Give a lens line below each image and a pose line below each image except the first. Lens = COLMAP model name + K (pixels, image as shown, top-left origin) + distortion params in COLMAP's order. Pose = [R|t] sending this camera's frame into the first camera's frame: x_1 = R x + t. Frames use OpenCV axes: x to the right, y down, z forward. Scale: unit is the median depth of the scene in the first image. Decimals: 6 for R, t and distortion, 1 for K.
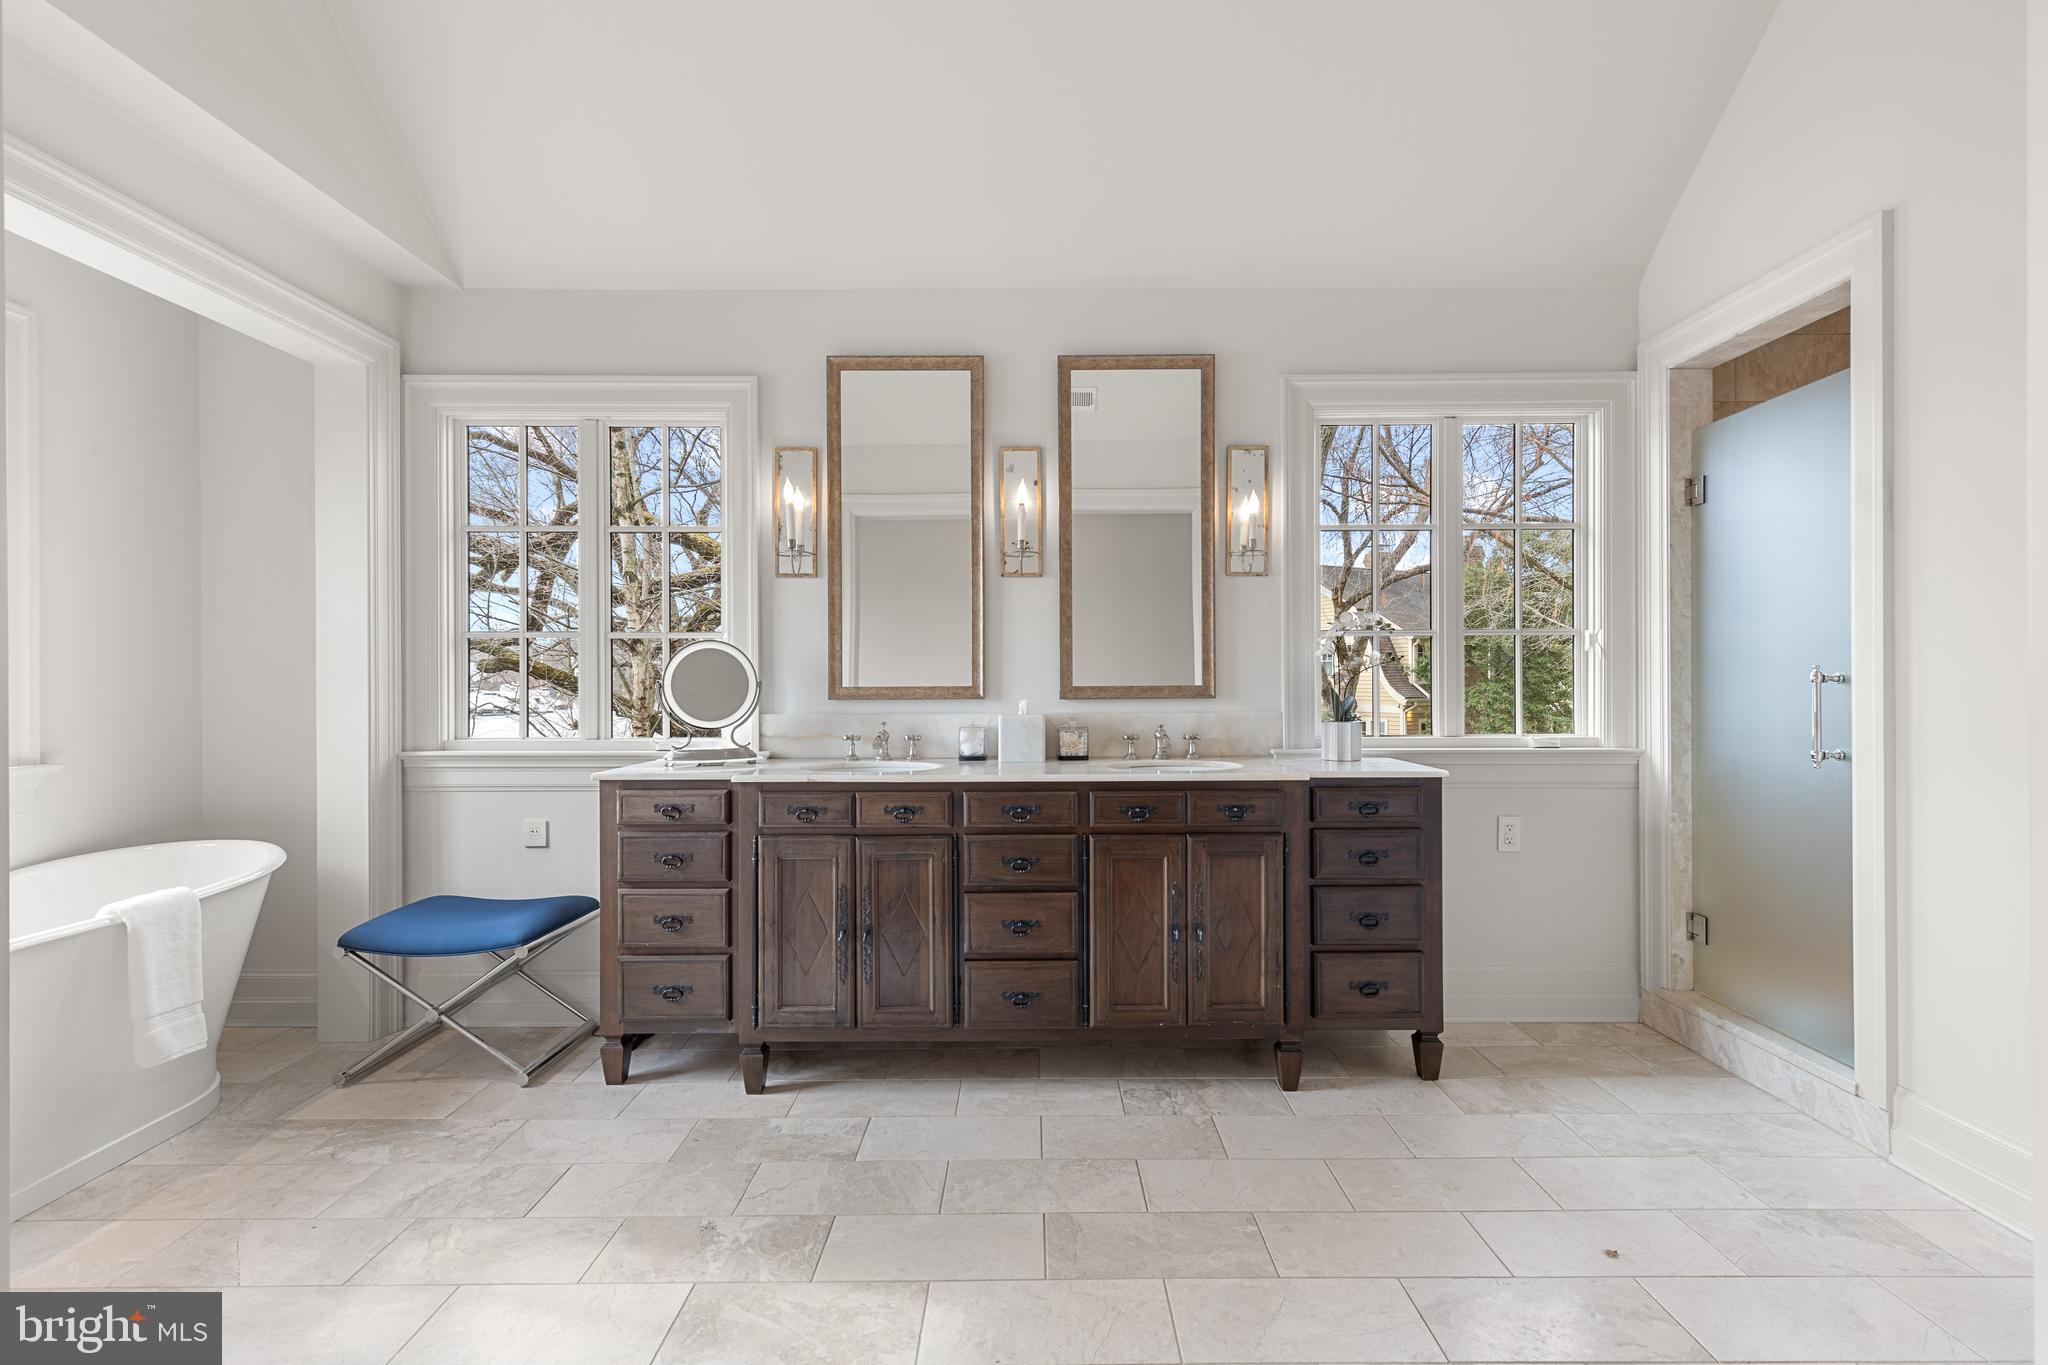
lens RADIAL K [[952.9, 0, 1024.0], [0, 952.9, 682.5], [0, 0, 1]] dist [0.005686, 0.000605]
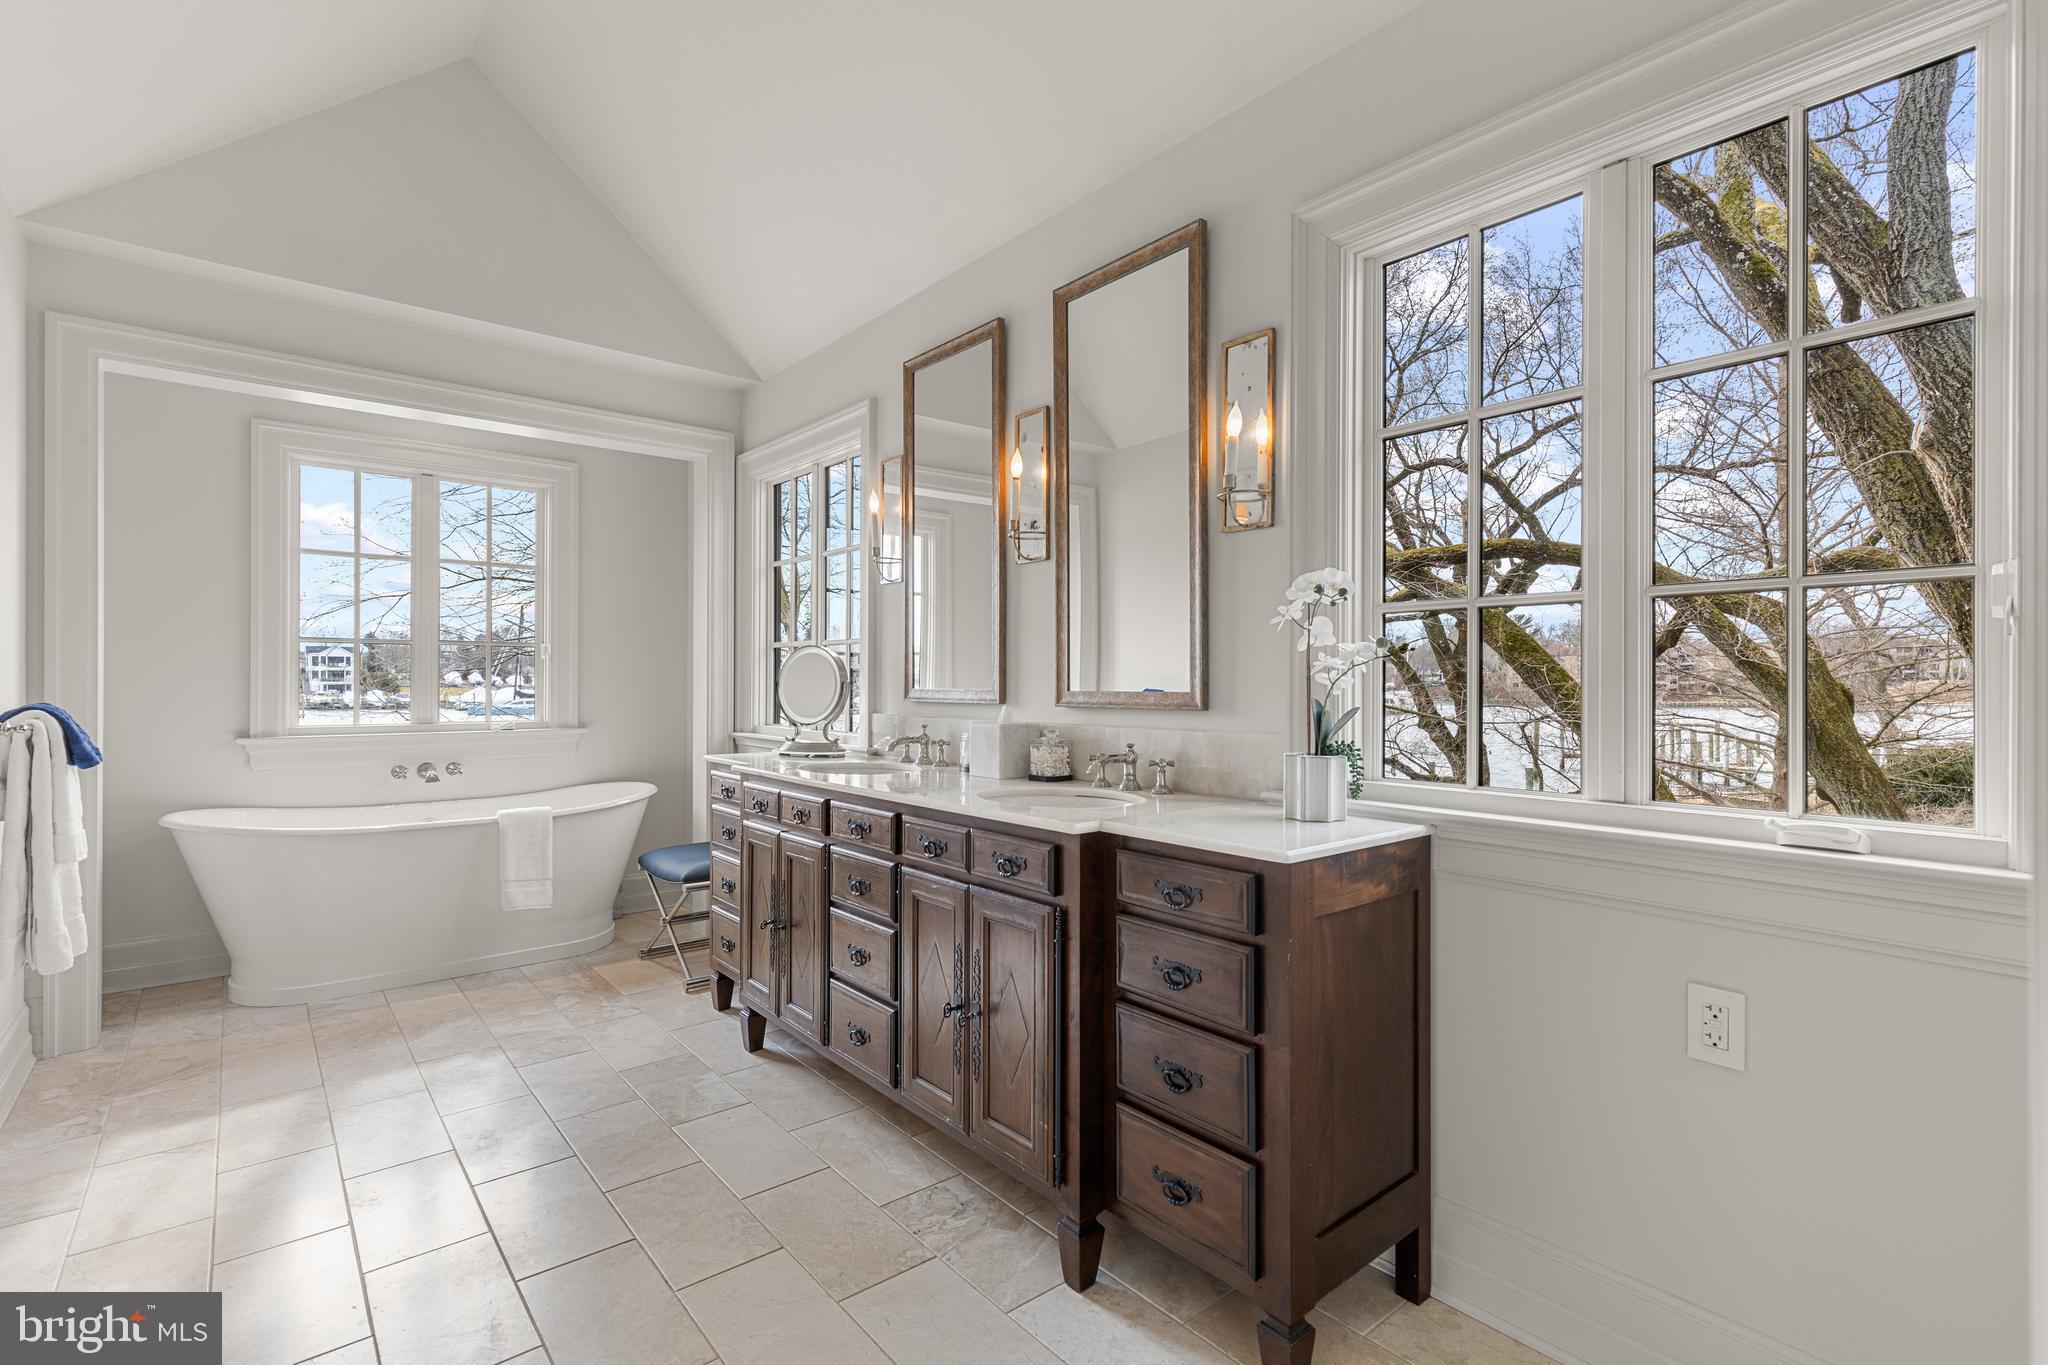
lens RADIAL K [[952.9, 0, 1024.0], [0, 952.9, 682.5], [0, 0, 1]] dist [0.005686, 0.000605]
pose [[0.628968, 0.006831, -0.777402, 0.751229], [-0.006757, 0.999972, 0.003319, -0.006728], [0.777402, 0.003165, 0.628996, 0.518723]]
